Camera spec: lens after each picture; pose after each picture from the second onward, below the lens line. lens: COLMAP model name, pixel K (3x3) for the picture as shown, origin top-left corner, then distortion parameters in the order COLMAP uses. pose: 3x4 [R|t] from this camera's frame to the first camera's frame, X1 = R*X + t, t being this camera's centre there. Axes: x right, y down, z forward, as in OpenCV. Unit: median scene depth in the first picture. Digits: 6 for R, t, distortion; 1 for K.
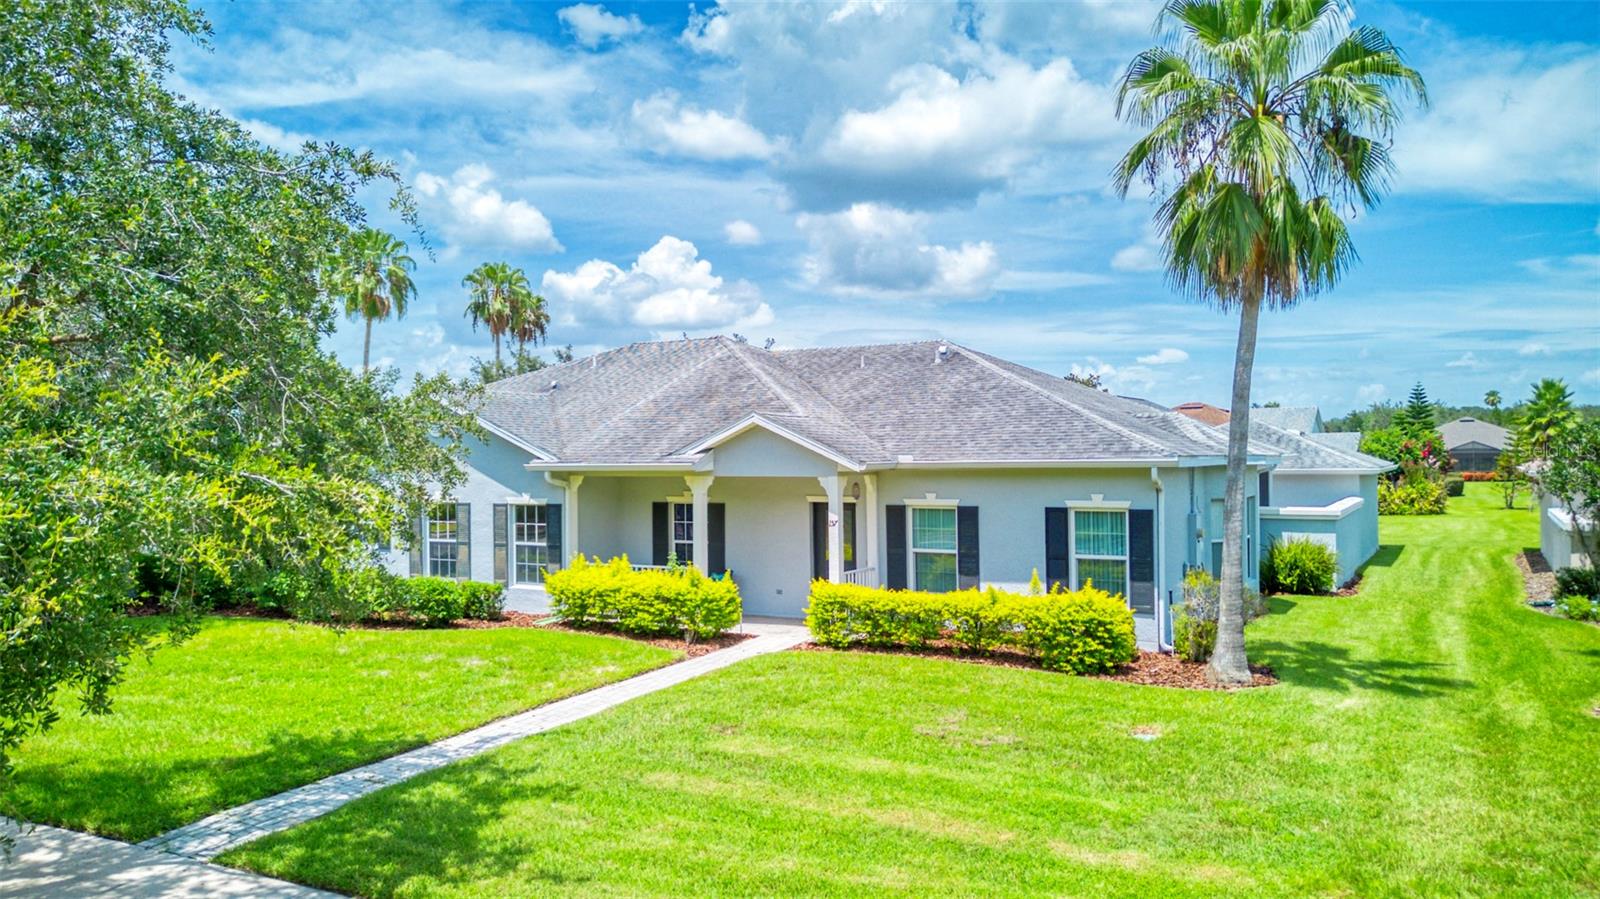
lens RADIAL K [[1167.4, 0, 800.0], [0, 1167.4, 449.5], [0, 0, 1]] dist [0.021419, -0.002902]
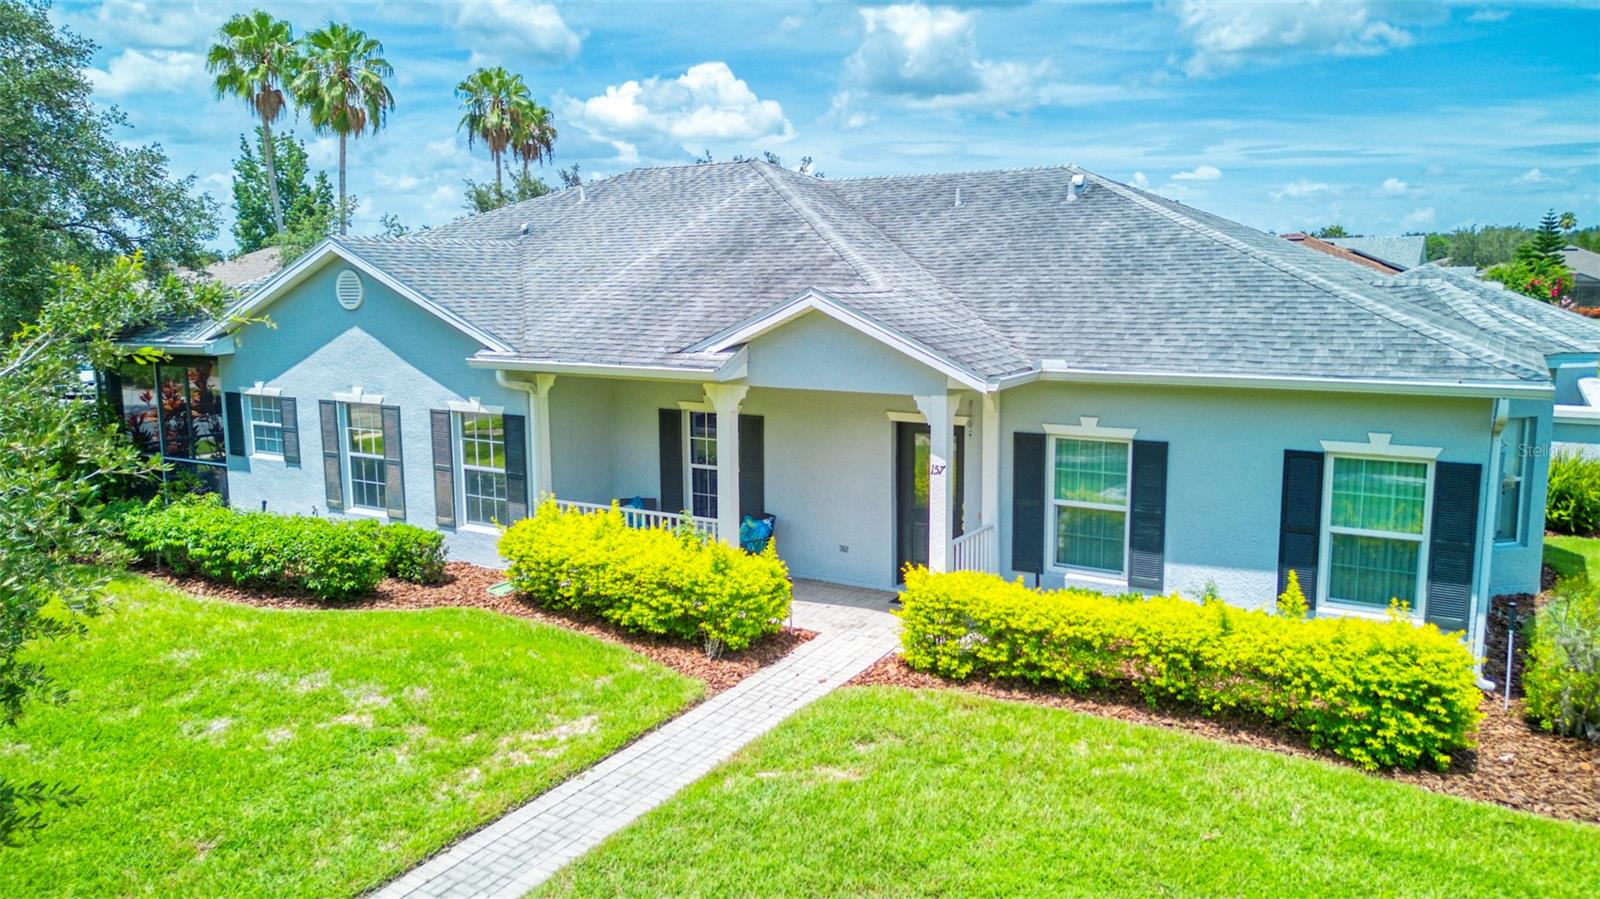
lens RADIAL K [[1163.2, 0, 800.0], [0, 1163.2, 449.5], [0, 0, 1]] dist [0.000448, -0.002949]
pose [[0.999709, 0.005923, -0.023387, -0.028528], [-0.002261, 0.988131, 0.153600, -0.039573], [0.024019, -0.153503, 0.987856, 0.343132]]
